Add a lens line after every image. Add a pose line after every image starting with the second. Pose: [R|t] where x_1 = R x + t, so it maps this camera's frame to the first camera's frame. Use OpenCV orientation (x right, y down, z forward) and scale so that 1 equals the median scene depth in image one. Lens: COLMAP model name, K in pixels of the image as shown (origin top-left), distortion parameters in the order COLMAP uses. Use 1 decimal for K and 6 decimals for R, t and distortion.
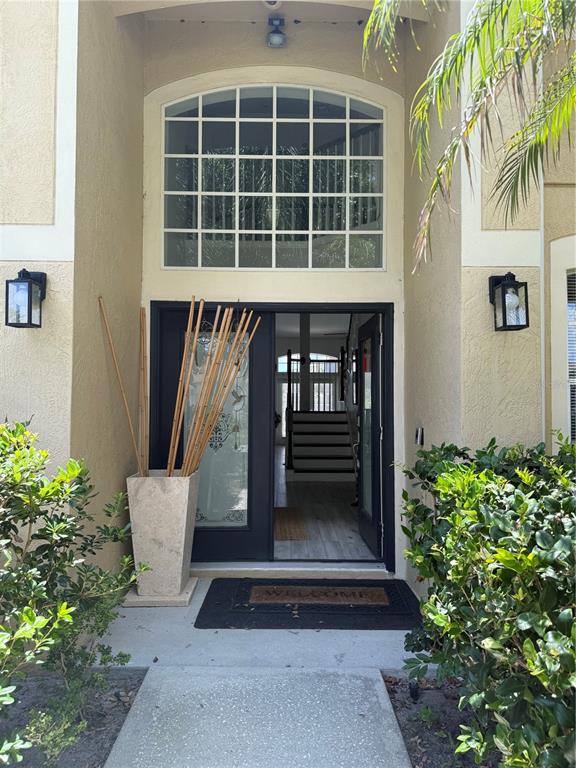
lens RADIAL K [[538.7, 0, 288.0], [0, 538.7, 384.0], [0, 0, 1]] dist [0.039453, -0.001307]
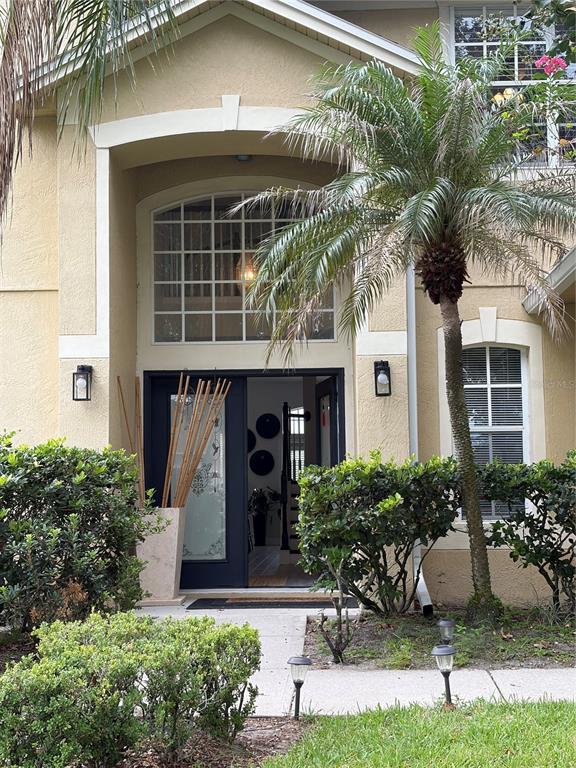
lens RADIAL K [[1160.9, 0, 288.0], [0, 1160.9, 384.0], [0, 0, 1]] dist [-0.051029, -0.062129]
pose [[0.998833, -0.022476, -0.042749, 0.181200], [0.019374, 0.997243, -0.071638, 0.069003], [0.044241, 0.070726, 0.996514, -1.581915]]
